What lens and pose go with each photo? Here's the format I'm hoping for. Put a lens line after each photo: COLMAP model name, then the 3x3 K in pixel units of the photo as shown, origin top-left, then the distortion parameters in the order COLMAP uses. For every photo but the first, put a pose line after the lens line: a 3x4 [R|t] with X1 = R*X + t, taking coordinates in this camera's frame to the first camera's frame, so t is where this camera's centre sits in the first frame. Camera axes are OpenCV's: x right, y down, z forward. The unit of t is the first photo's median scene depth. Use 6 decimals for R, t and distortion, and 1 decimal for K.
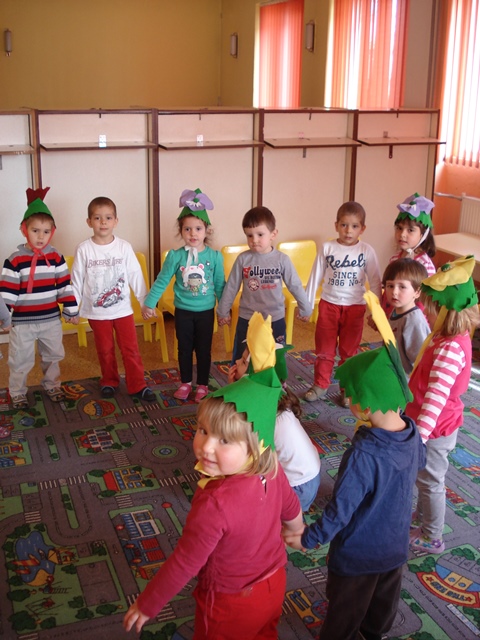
lens RADIAL K [[722.6, 0, 236.7], [0, 722.6, 318.3], [0, 0, 1]] dist [-0.103815, 0.000000]
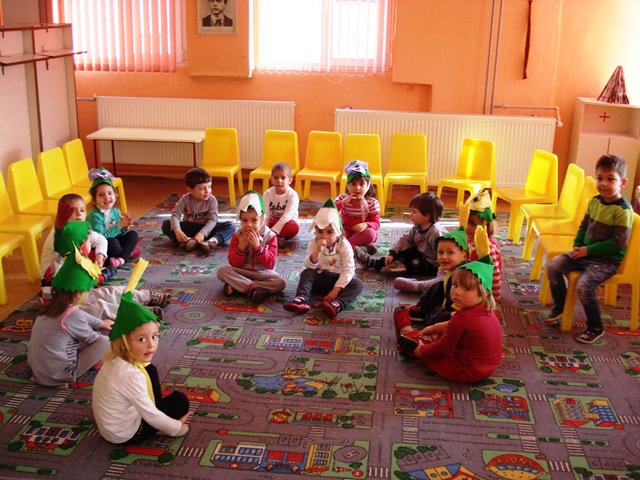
lens RADIAL K [[722.6, 0, 321.5], [0, 722.6, 241.9], [0, 0, 1]] dist [-0.103815, 0.000000]
pose [[0.461134, -0.265534, 0.846668, -1.015076], [0.257090, 0.953229, 0.158931, -0.063637], [-0.849270, 0.144381, 0.507833, 0.227209]]
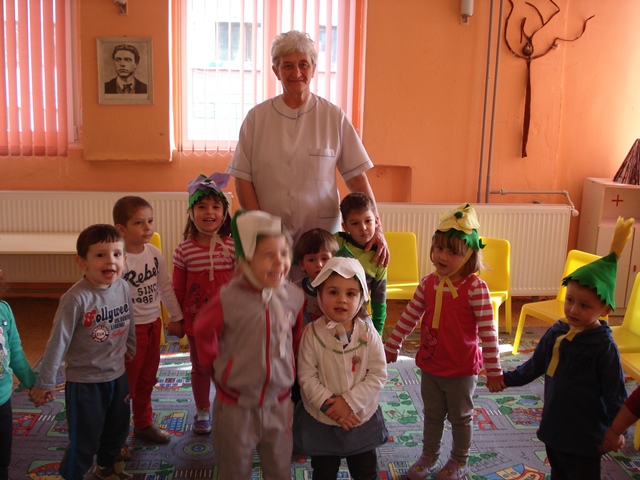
lens RADIAL K [[722.6, 0, 318.5], [0, 722.6, 240.9], [0, 0, 1]] dist [-0.103815, 0.000000]
pose [[0.282426, -0.195656, 0.939124, -0.623187], [0.275466, 0.954289, 0.115974, -0.168146], [-0.918887, 0.225943, 0.323413, 0.633171]]
